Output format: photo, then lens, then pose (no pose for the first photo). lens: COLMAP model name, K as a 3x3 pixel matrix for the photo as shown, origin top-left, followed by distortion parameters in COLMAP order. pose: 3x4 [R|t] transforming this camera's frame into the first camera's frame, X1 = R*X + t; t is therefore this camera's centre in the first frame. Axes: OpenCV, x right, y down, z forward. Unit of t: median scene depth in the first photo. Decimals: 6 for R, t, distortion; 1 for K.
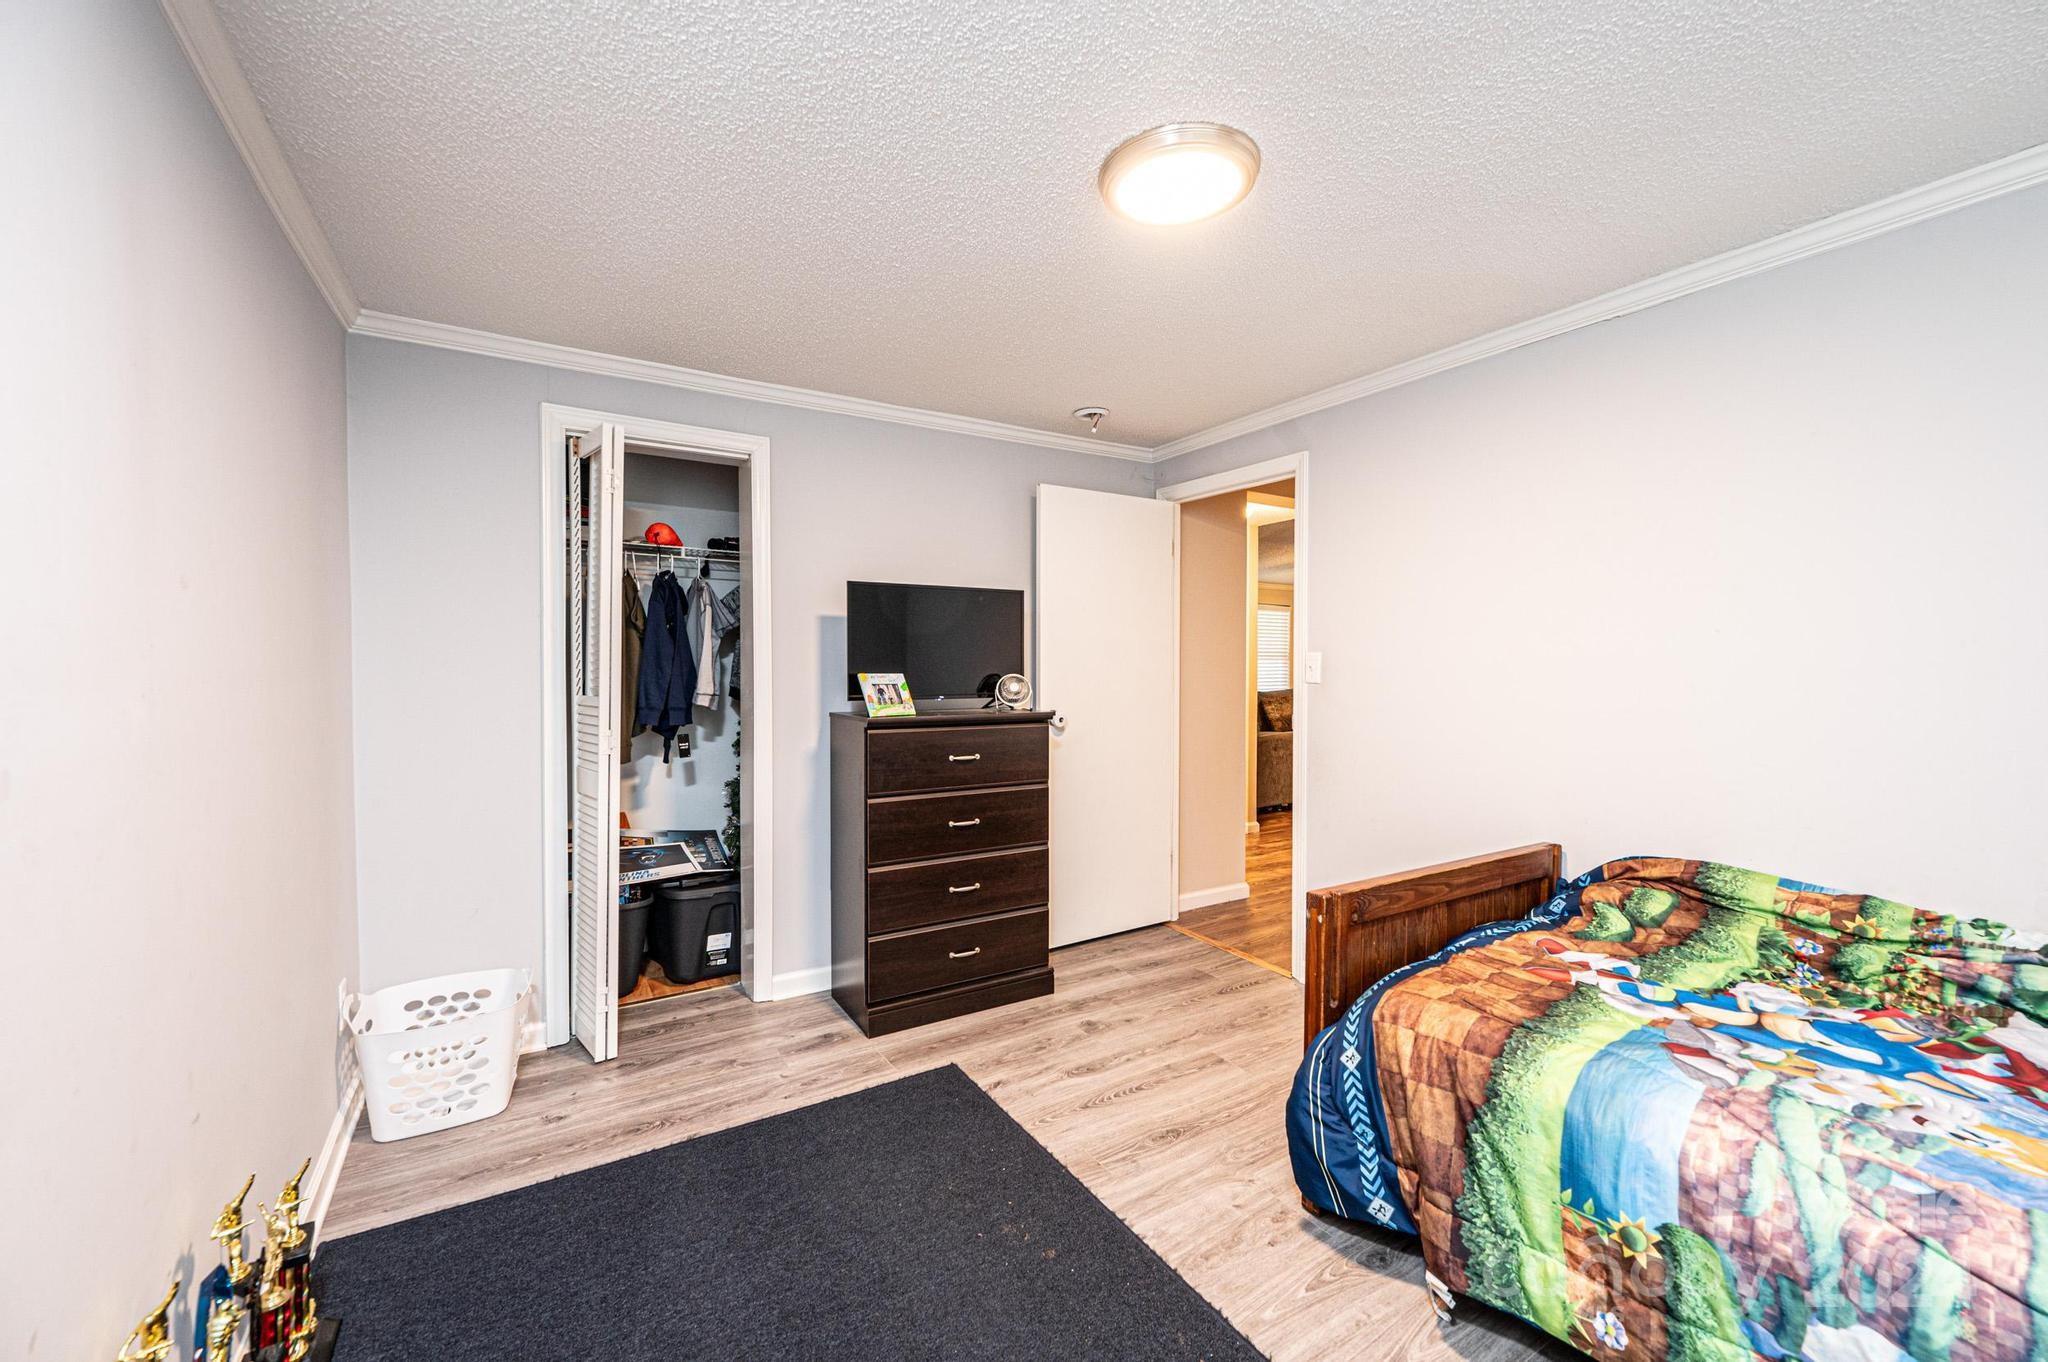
lens RADIAL K [[812.9, 0, 1017.8], [0, 812.9, 678.1], [0, 0, 1]] dist [-0.001376, -0.000034]
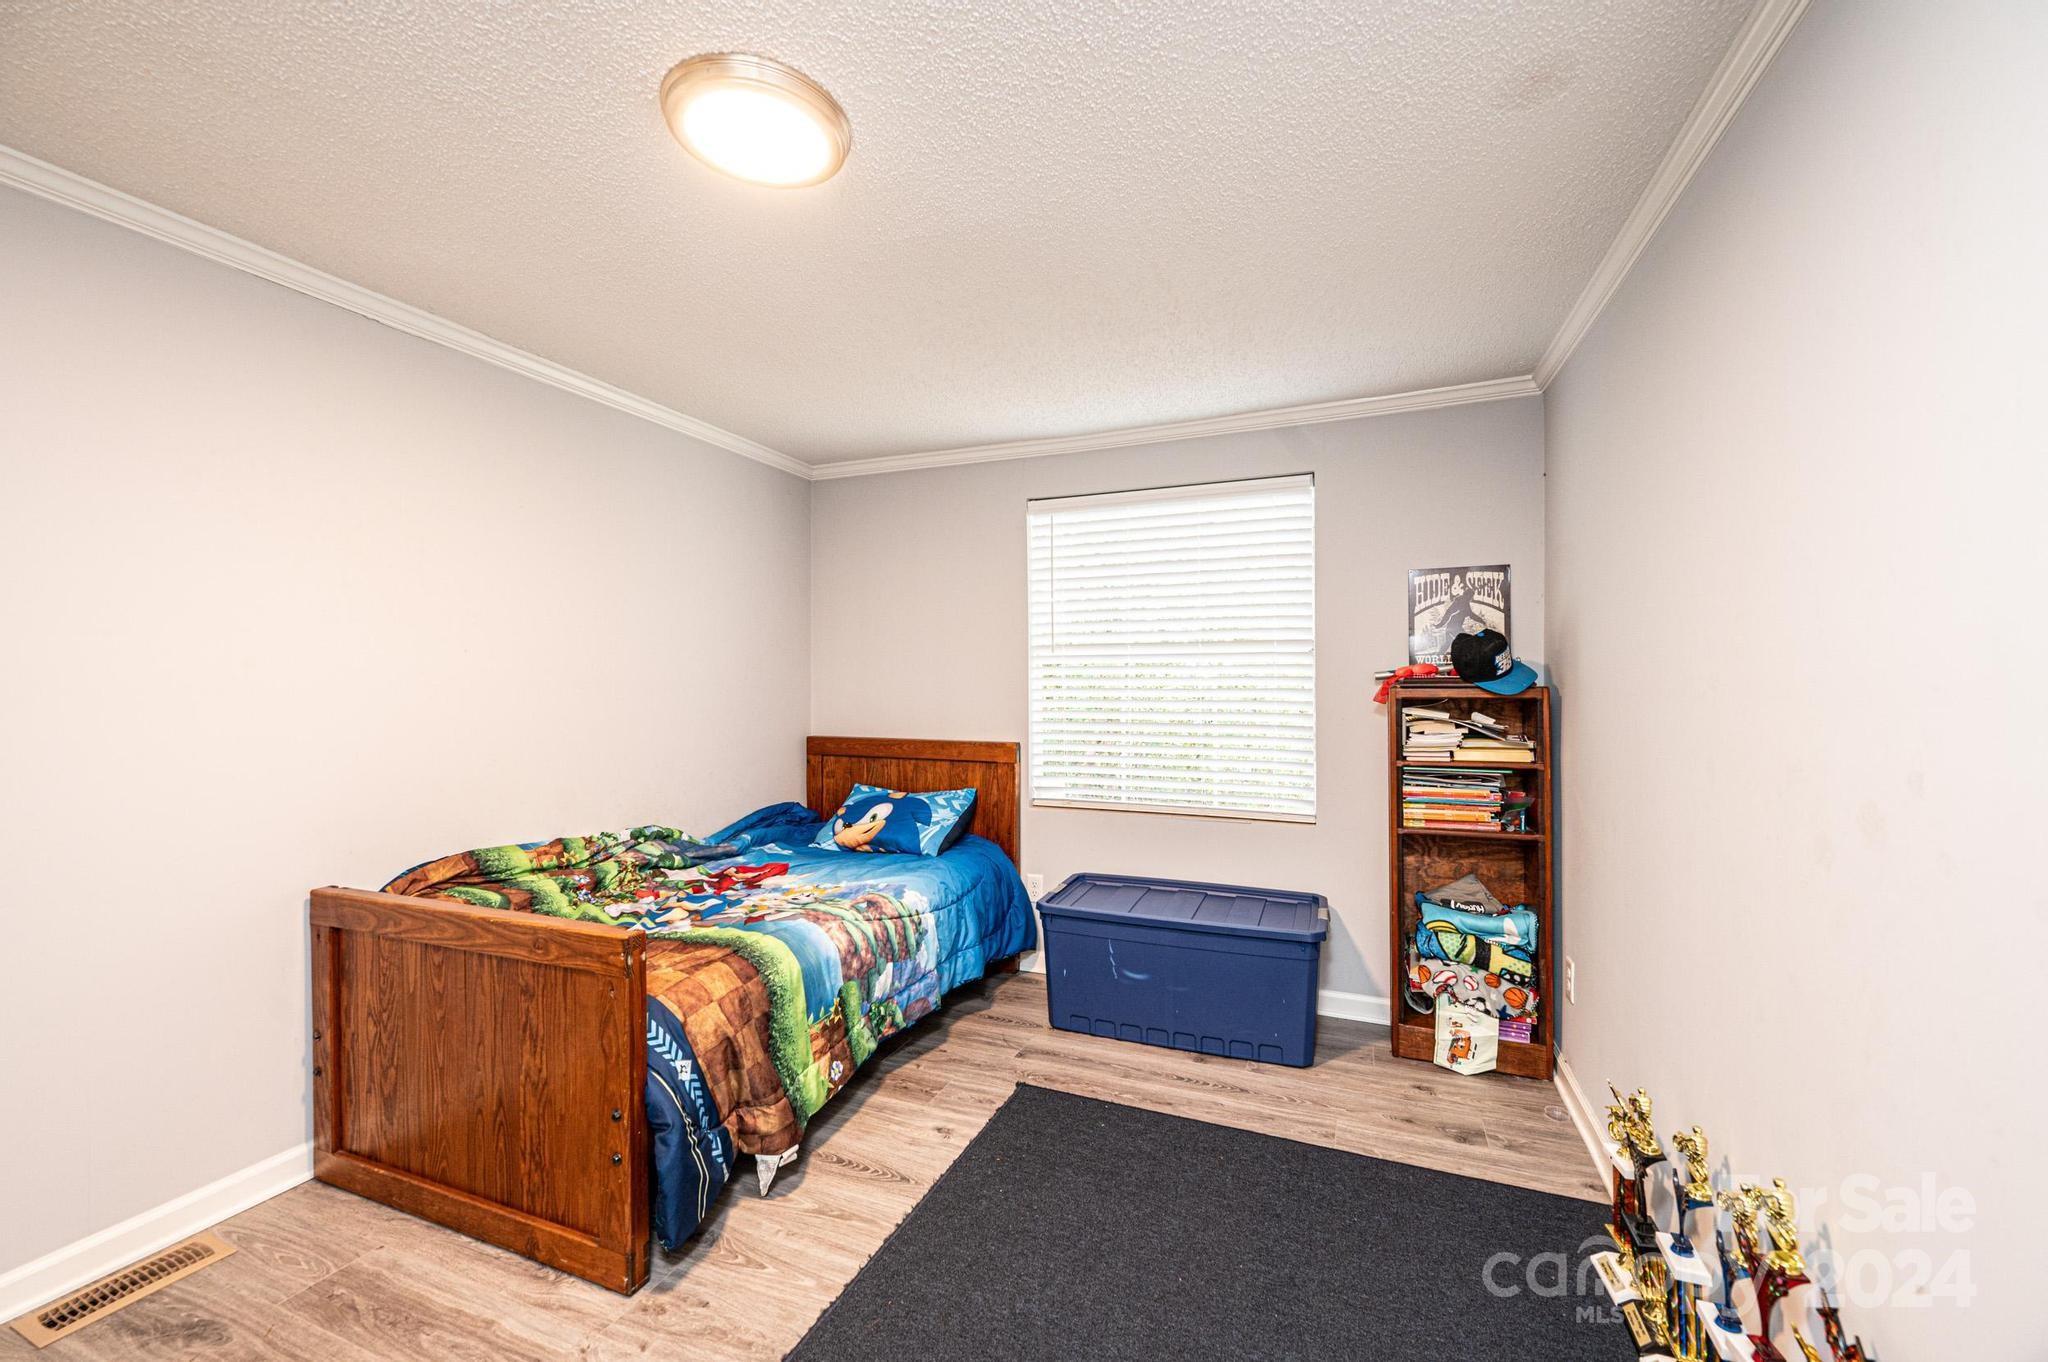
lens RADIAL K [[812.9, 0, 1019.8], [0, 812.9, 676.9], [0, 0, 1]] dist [-0.001376, -0.000034]
pose [[-0.592216, 0.003023, 0.805774, -0.753567], [0.010385, 0.999939, 0.003881, -0.023416], [-0.805713, 0.010667, -0.592211, 1.450232]]
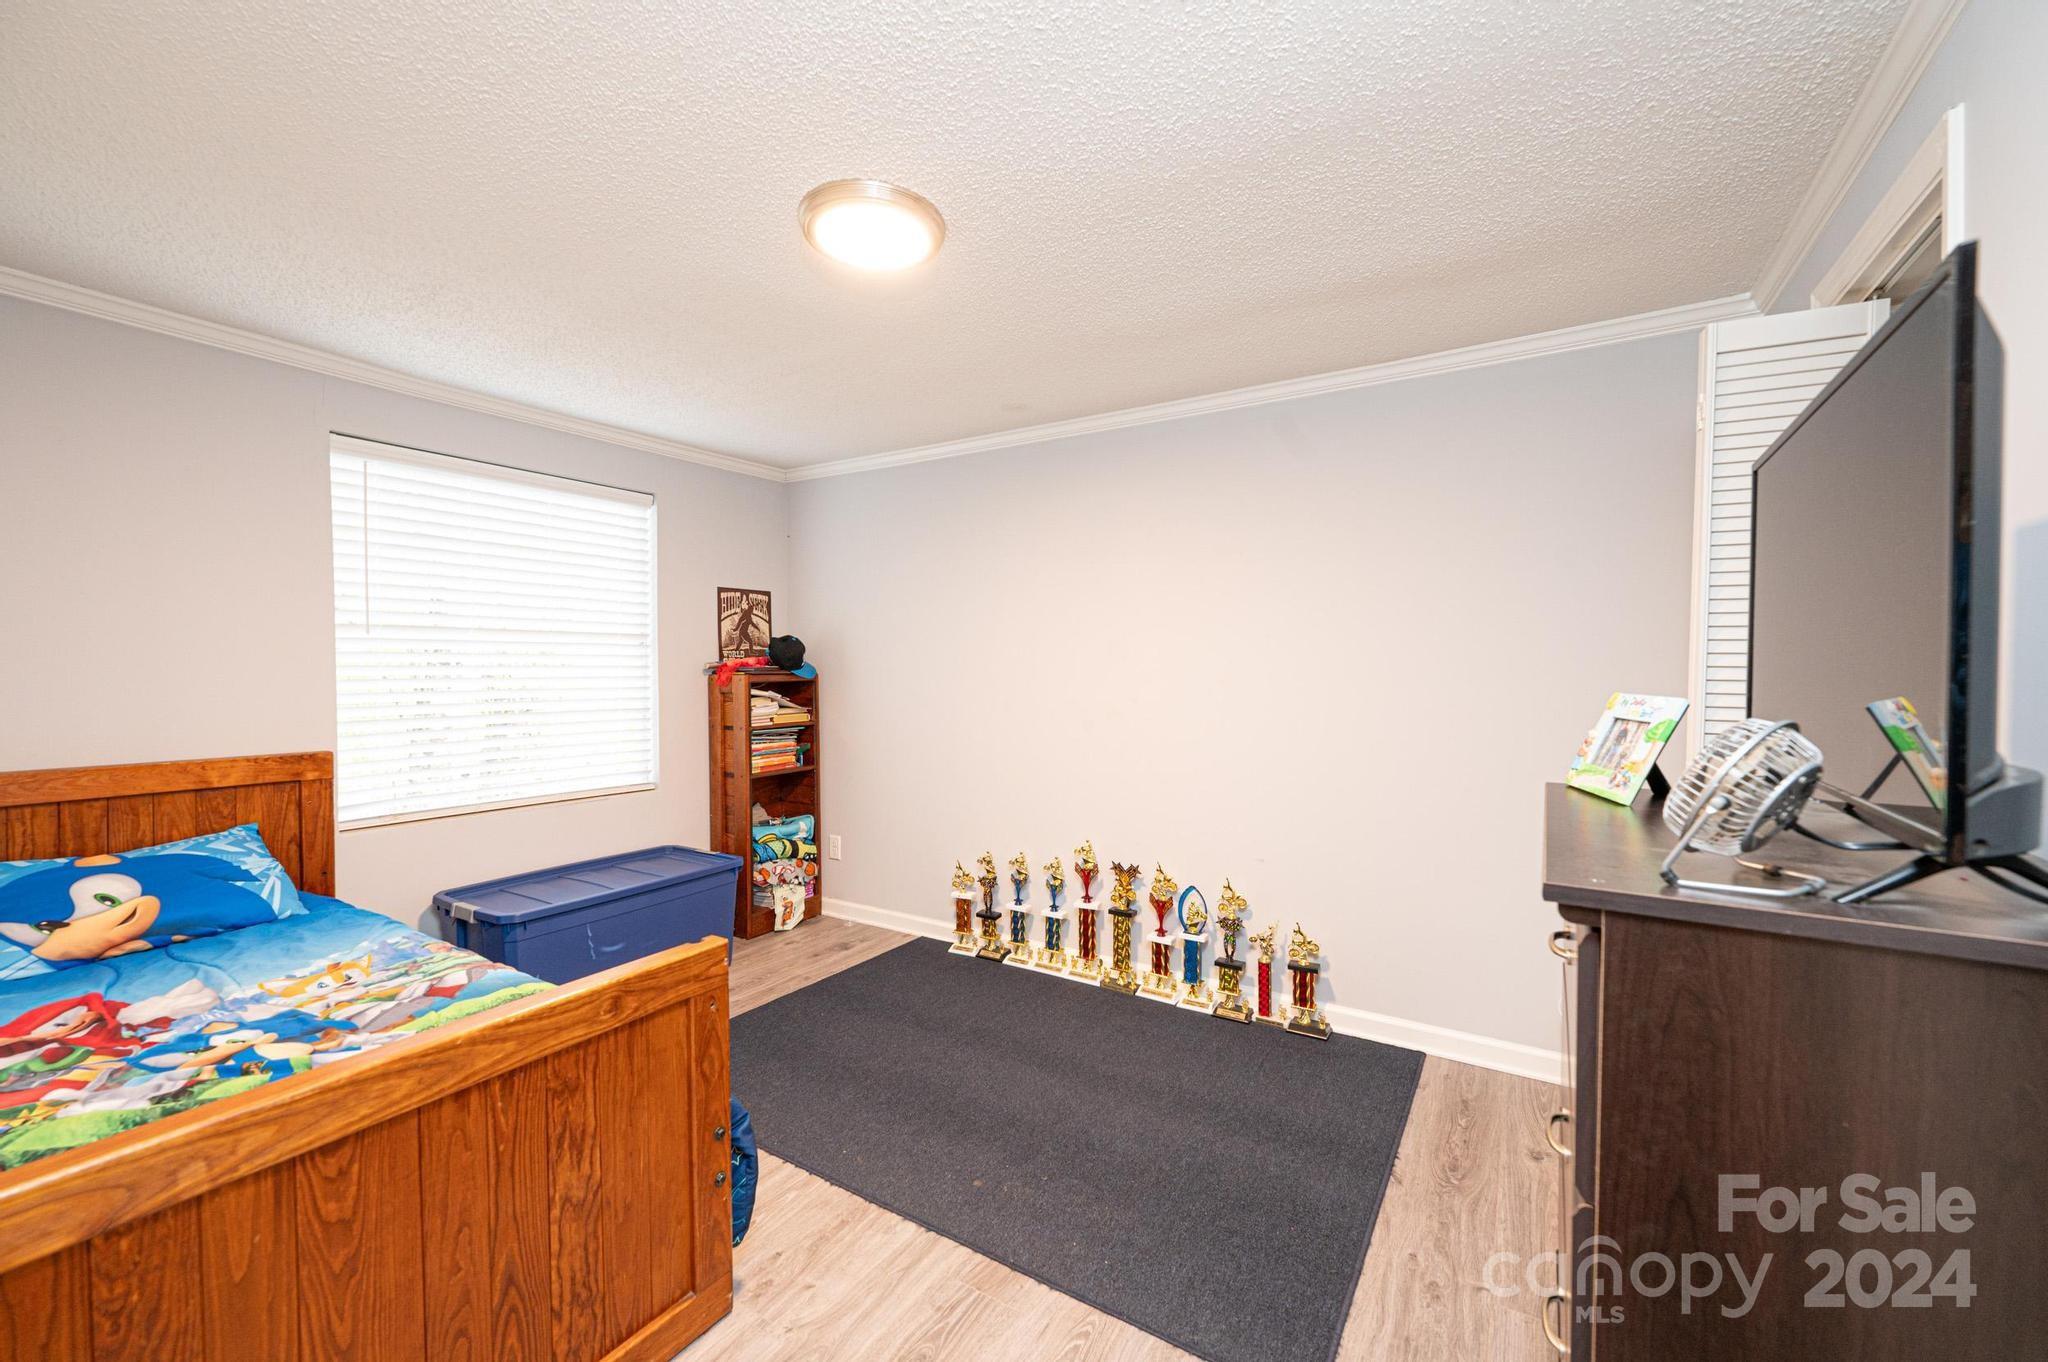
lens RADIAL K [[812.9, 0, 1014.1], [0, 812.9, 684.5], [0, 0, 1]] dist [-0.001376, -0.000034]
pose [[-0.899103, 0.008282, -0.437658, 0.557038], [-0.005607, 0.999521, 0.030434, -0.034233], [0.437700, 0.029817, -0.898626, 2.310440]]
